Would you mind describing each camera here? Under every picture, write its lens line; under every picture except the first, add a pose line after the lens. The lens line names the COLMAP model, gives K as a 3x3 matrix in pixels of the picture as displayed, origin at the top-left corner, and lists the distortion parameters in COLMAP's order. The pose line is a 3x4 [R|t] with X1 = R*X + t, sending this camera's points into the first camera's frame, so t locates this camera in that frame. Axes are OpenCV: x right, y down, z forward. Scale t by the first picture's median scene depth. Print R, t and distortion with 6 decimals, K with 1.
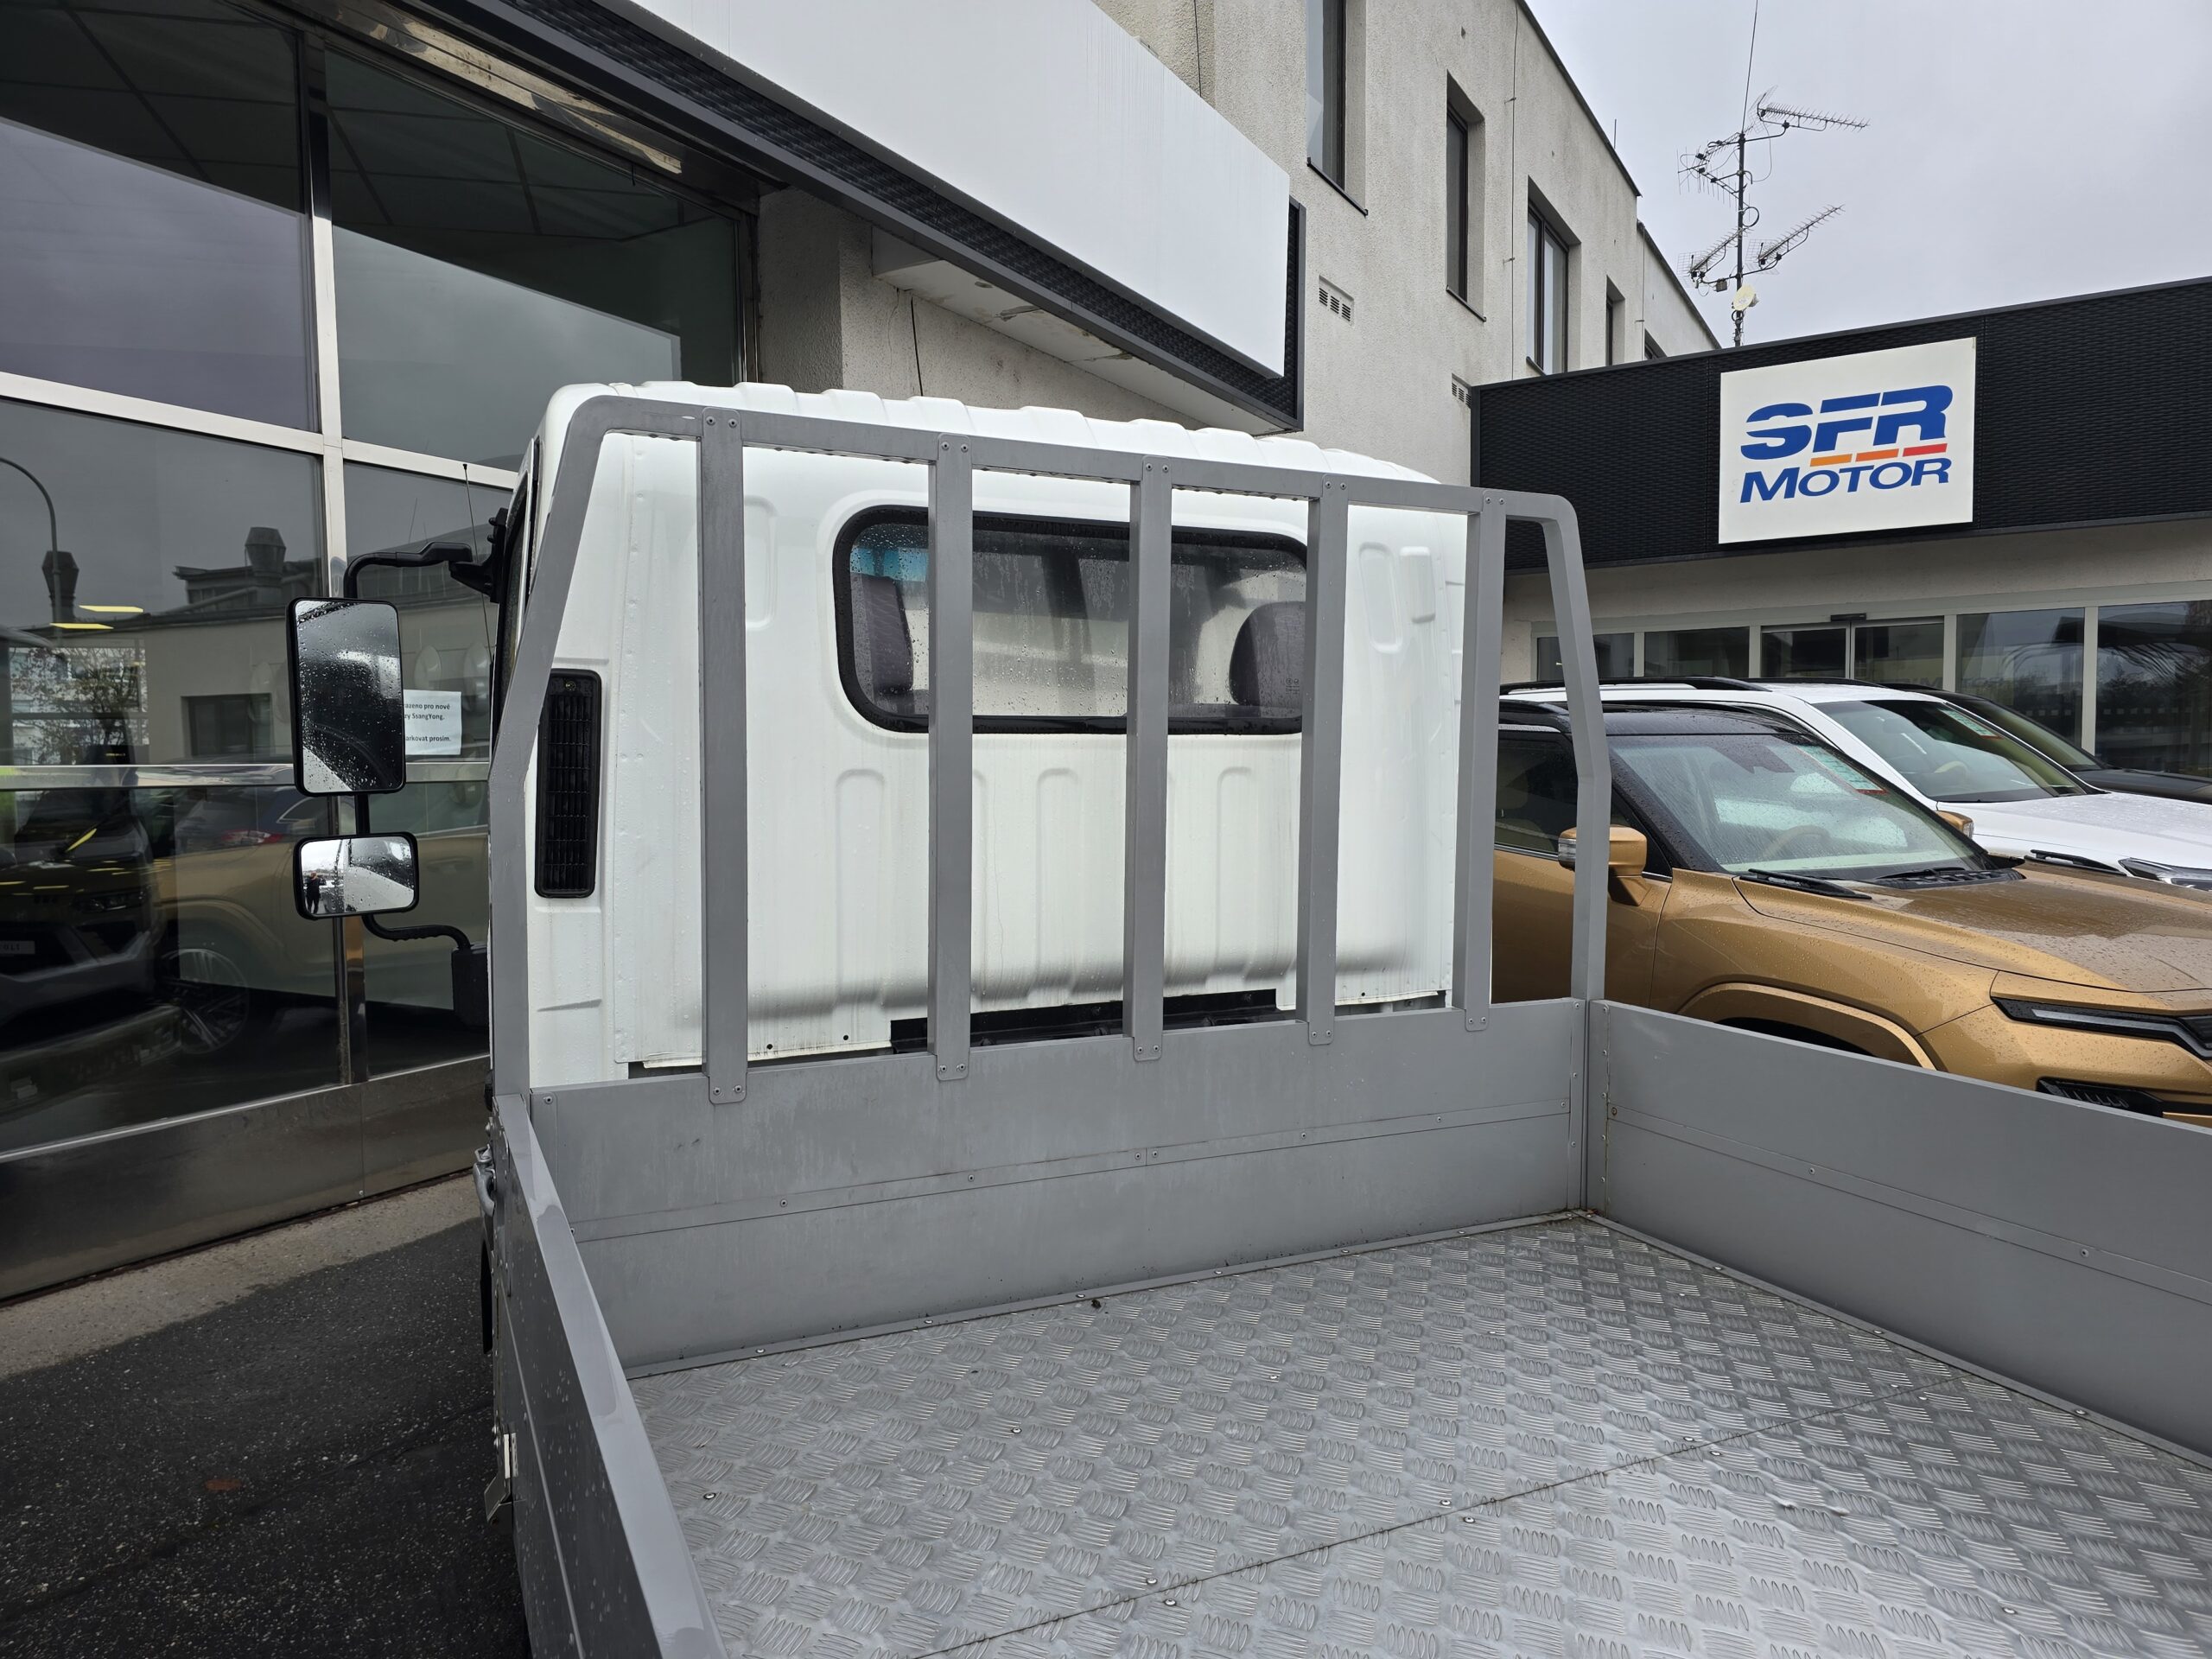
lens RADIAL K [[1525.1, 0, 1084.5], [0, 1525.1, 832.8], [0, 0, 1]] dist [0.052651, -0.040747]
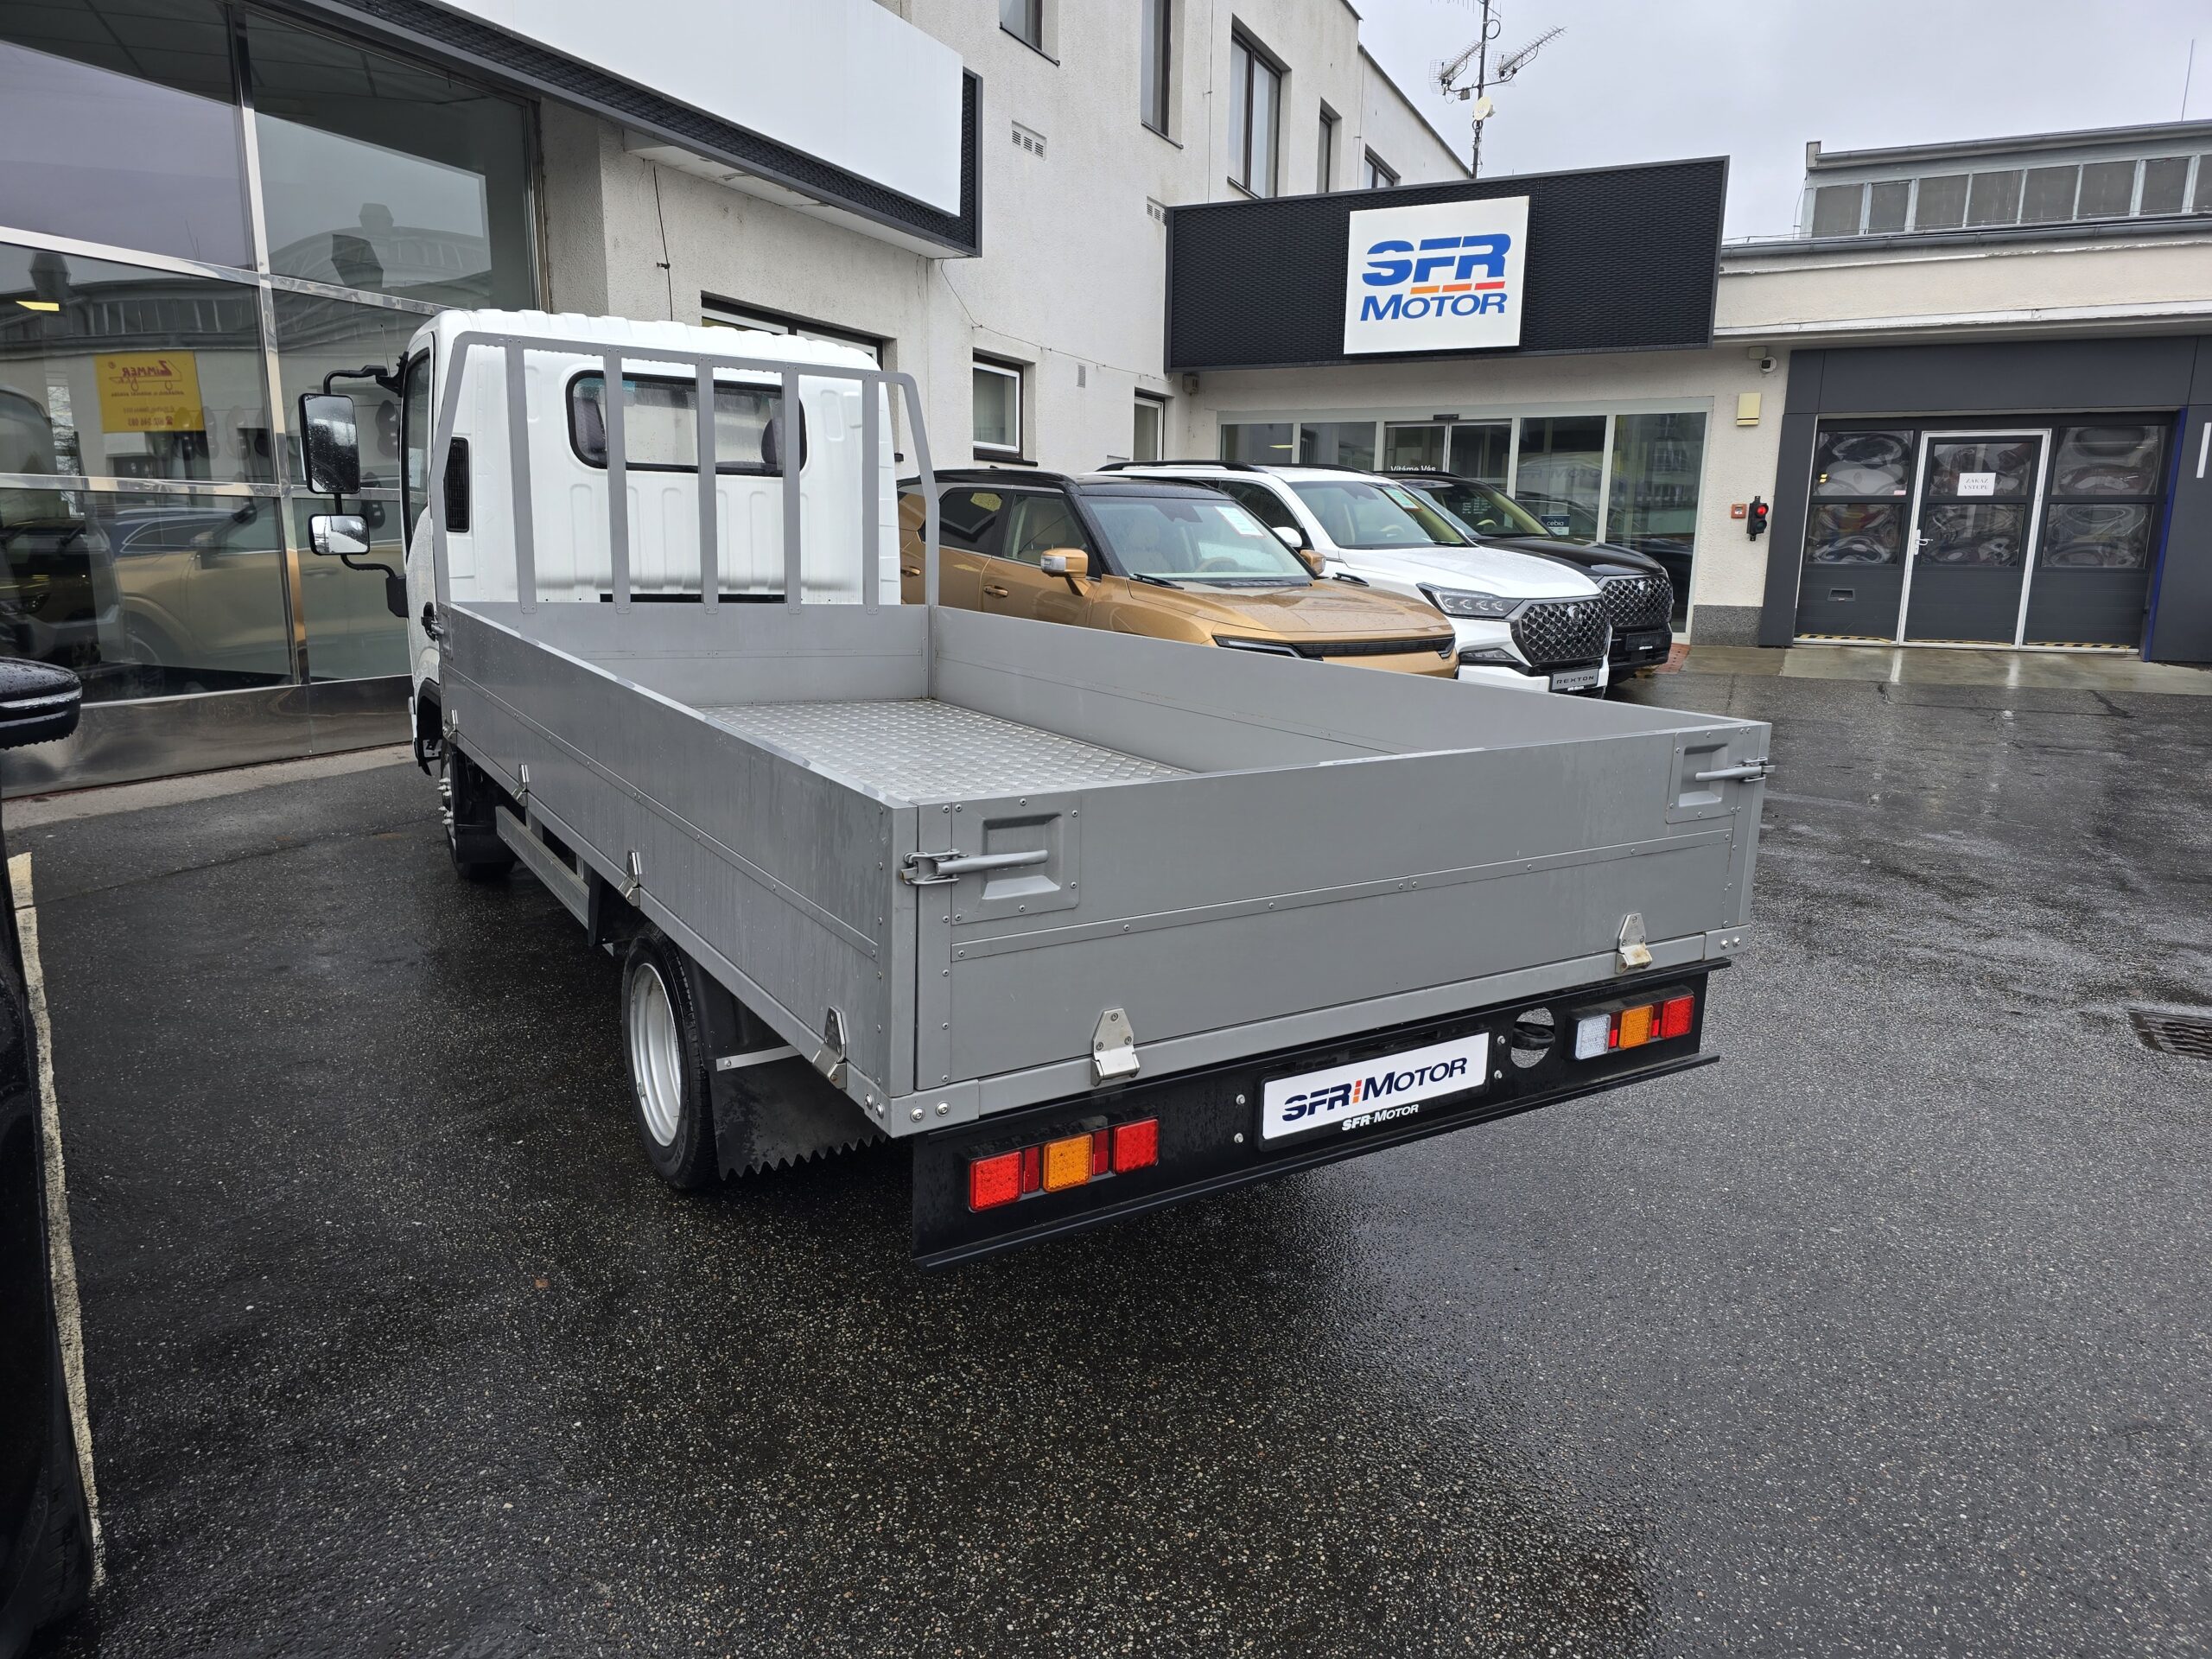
lens RADIAL K [[1525.1, 0, 1089.1], [0, 1525.1, 844.5], [0, 0, 1]] dist [0.052651, -0.040747]
pose [[0.994162, 0.004985, 0.107784, 0.114882], [-0.021347, 0.988274, 0.151194, 0.040054], [-0.105766, -0.152612, 0.982610, -0.454740]]
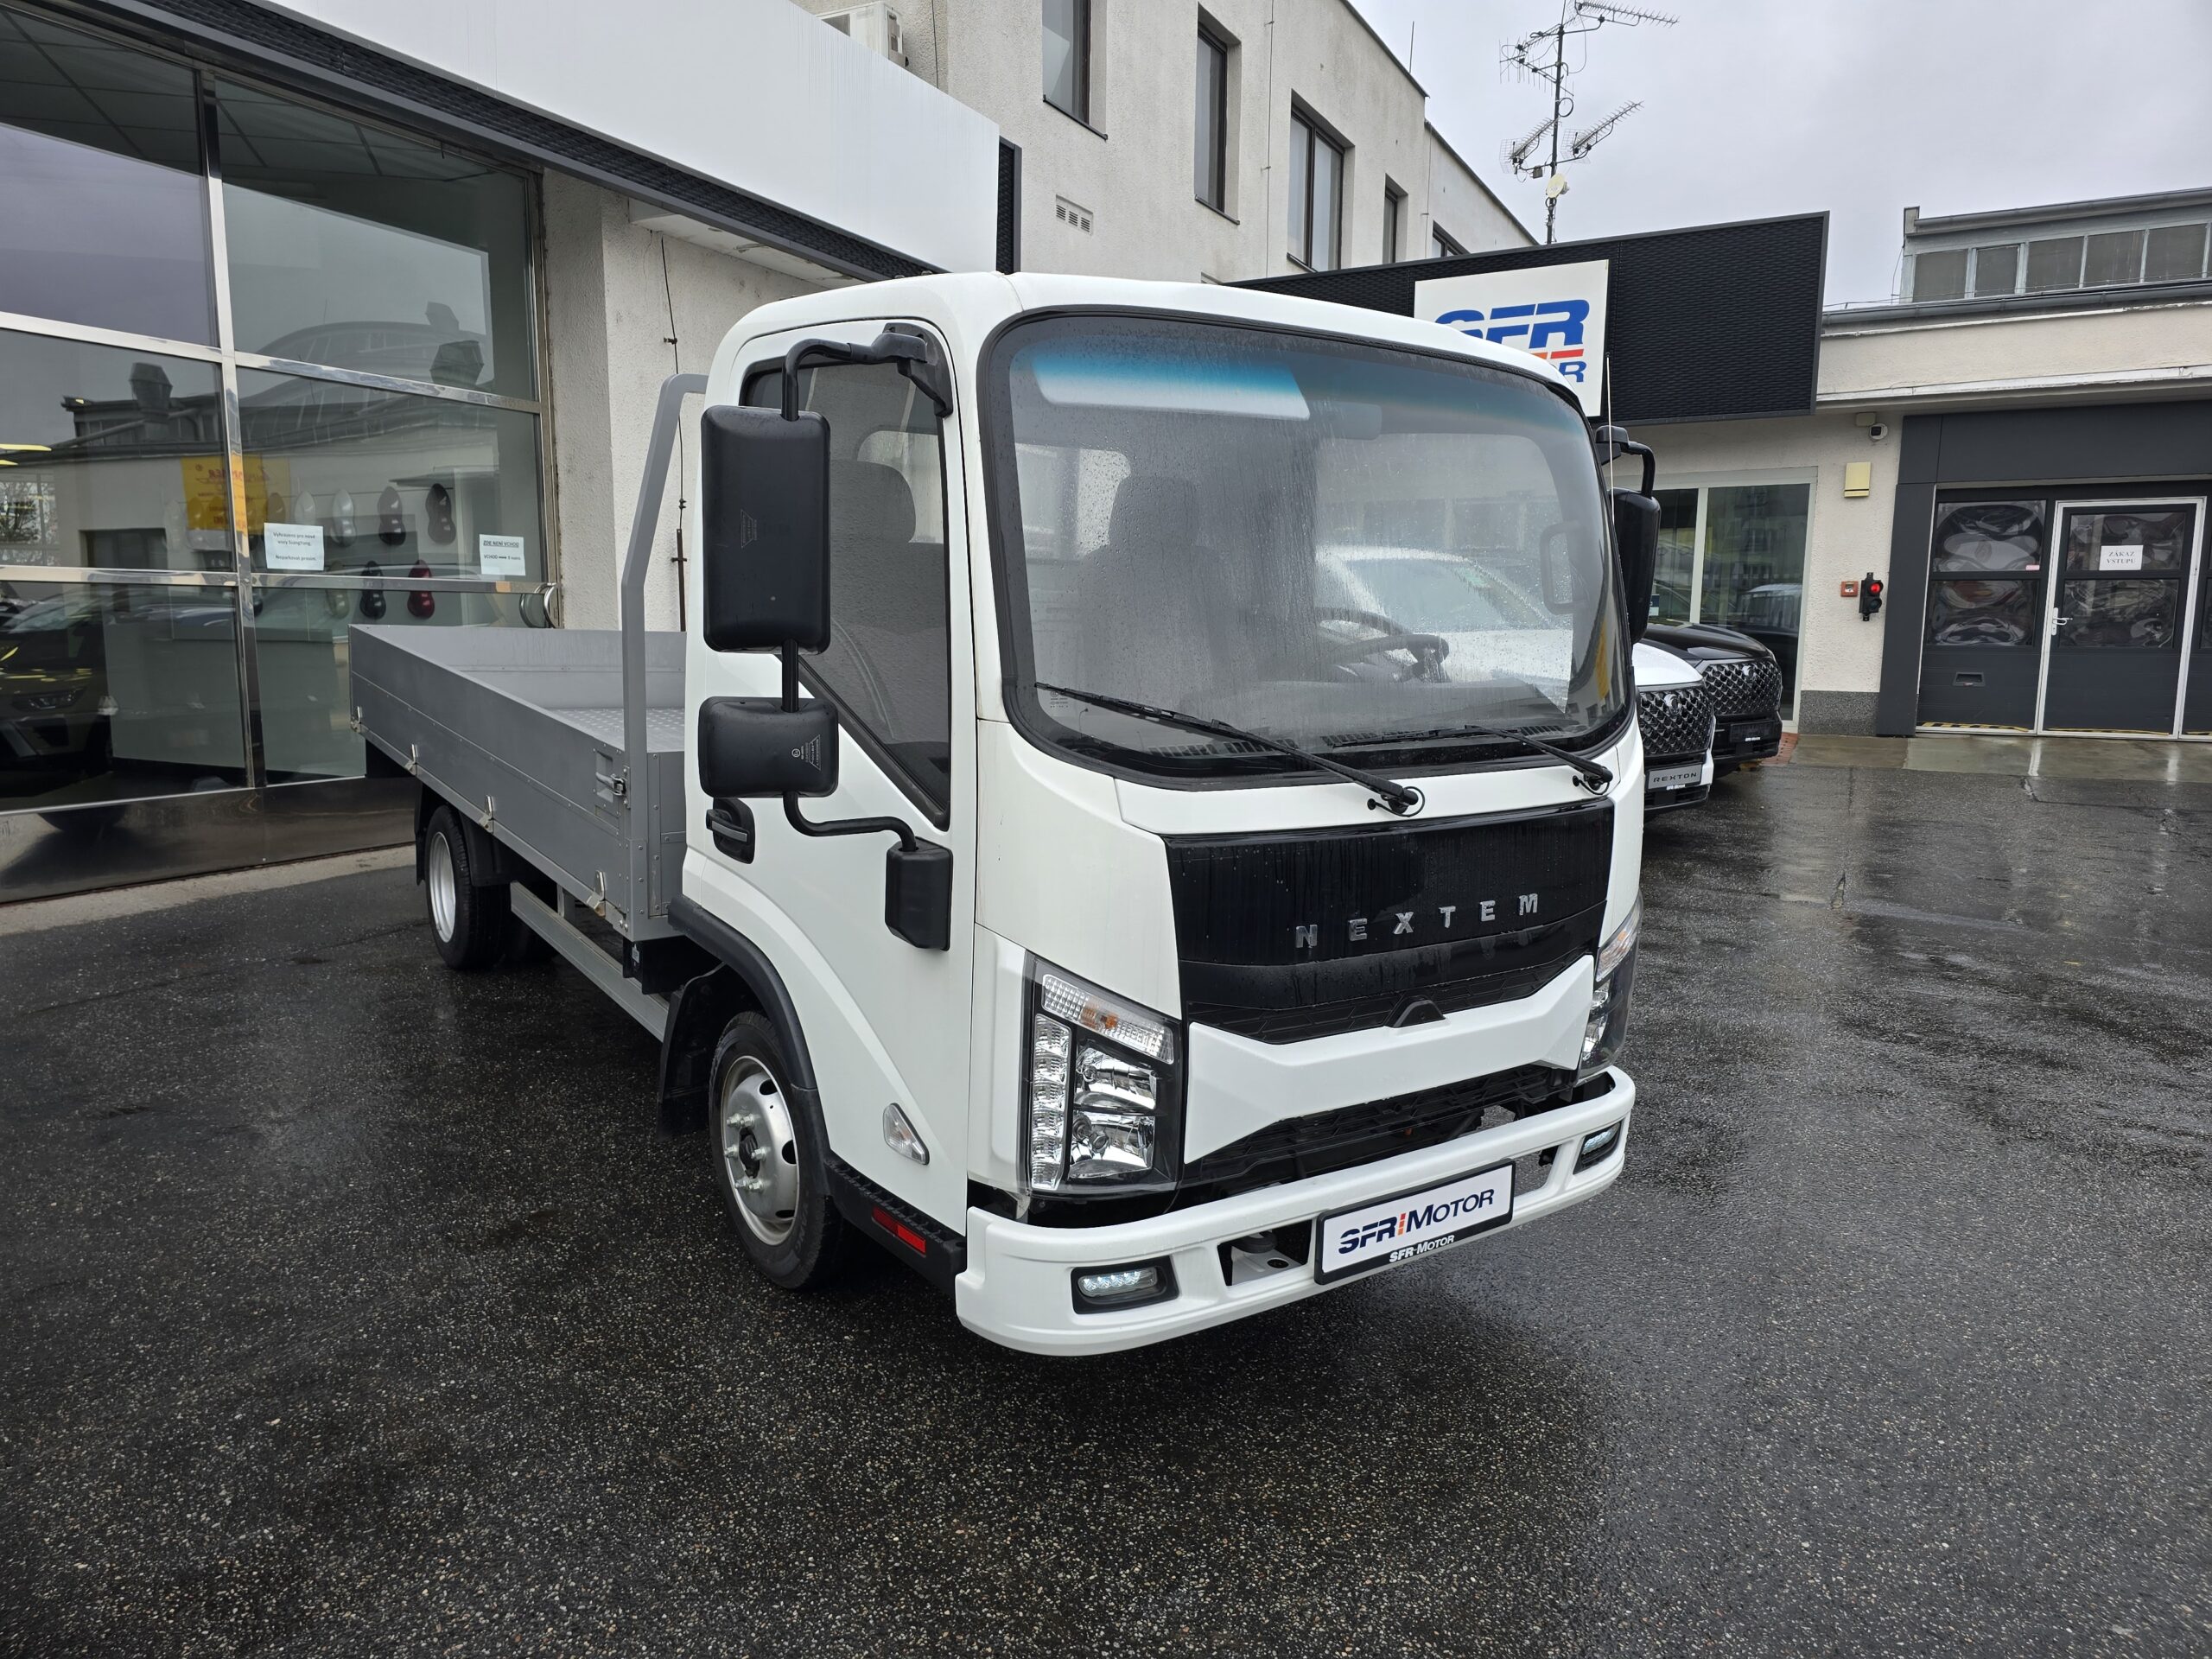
lens RADIAL K [[1525.1, 0, 1051.5], [0, 1525.1, 827.3], [0, 0, 1]] dist [0.052651, -0.040747]
pose [[0.999268, 0.014373, 0.035464, 0.157315], [-0.017447, 0.995971, 0.087957, 0.034203], [-0.034057, -0.088511, 0.995493, -0.334307]]
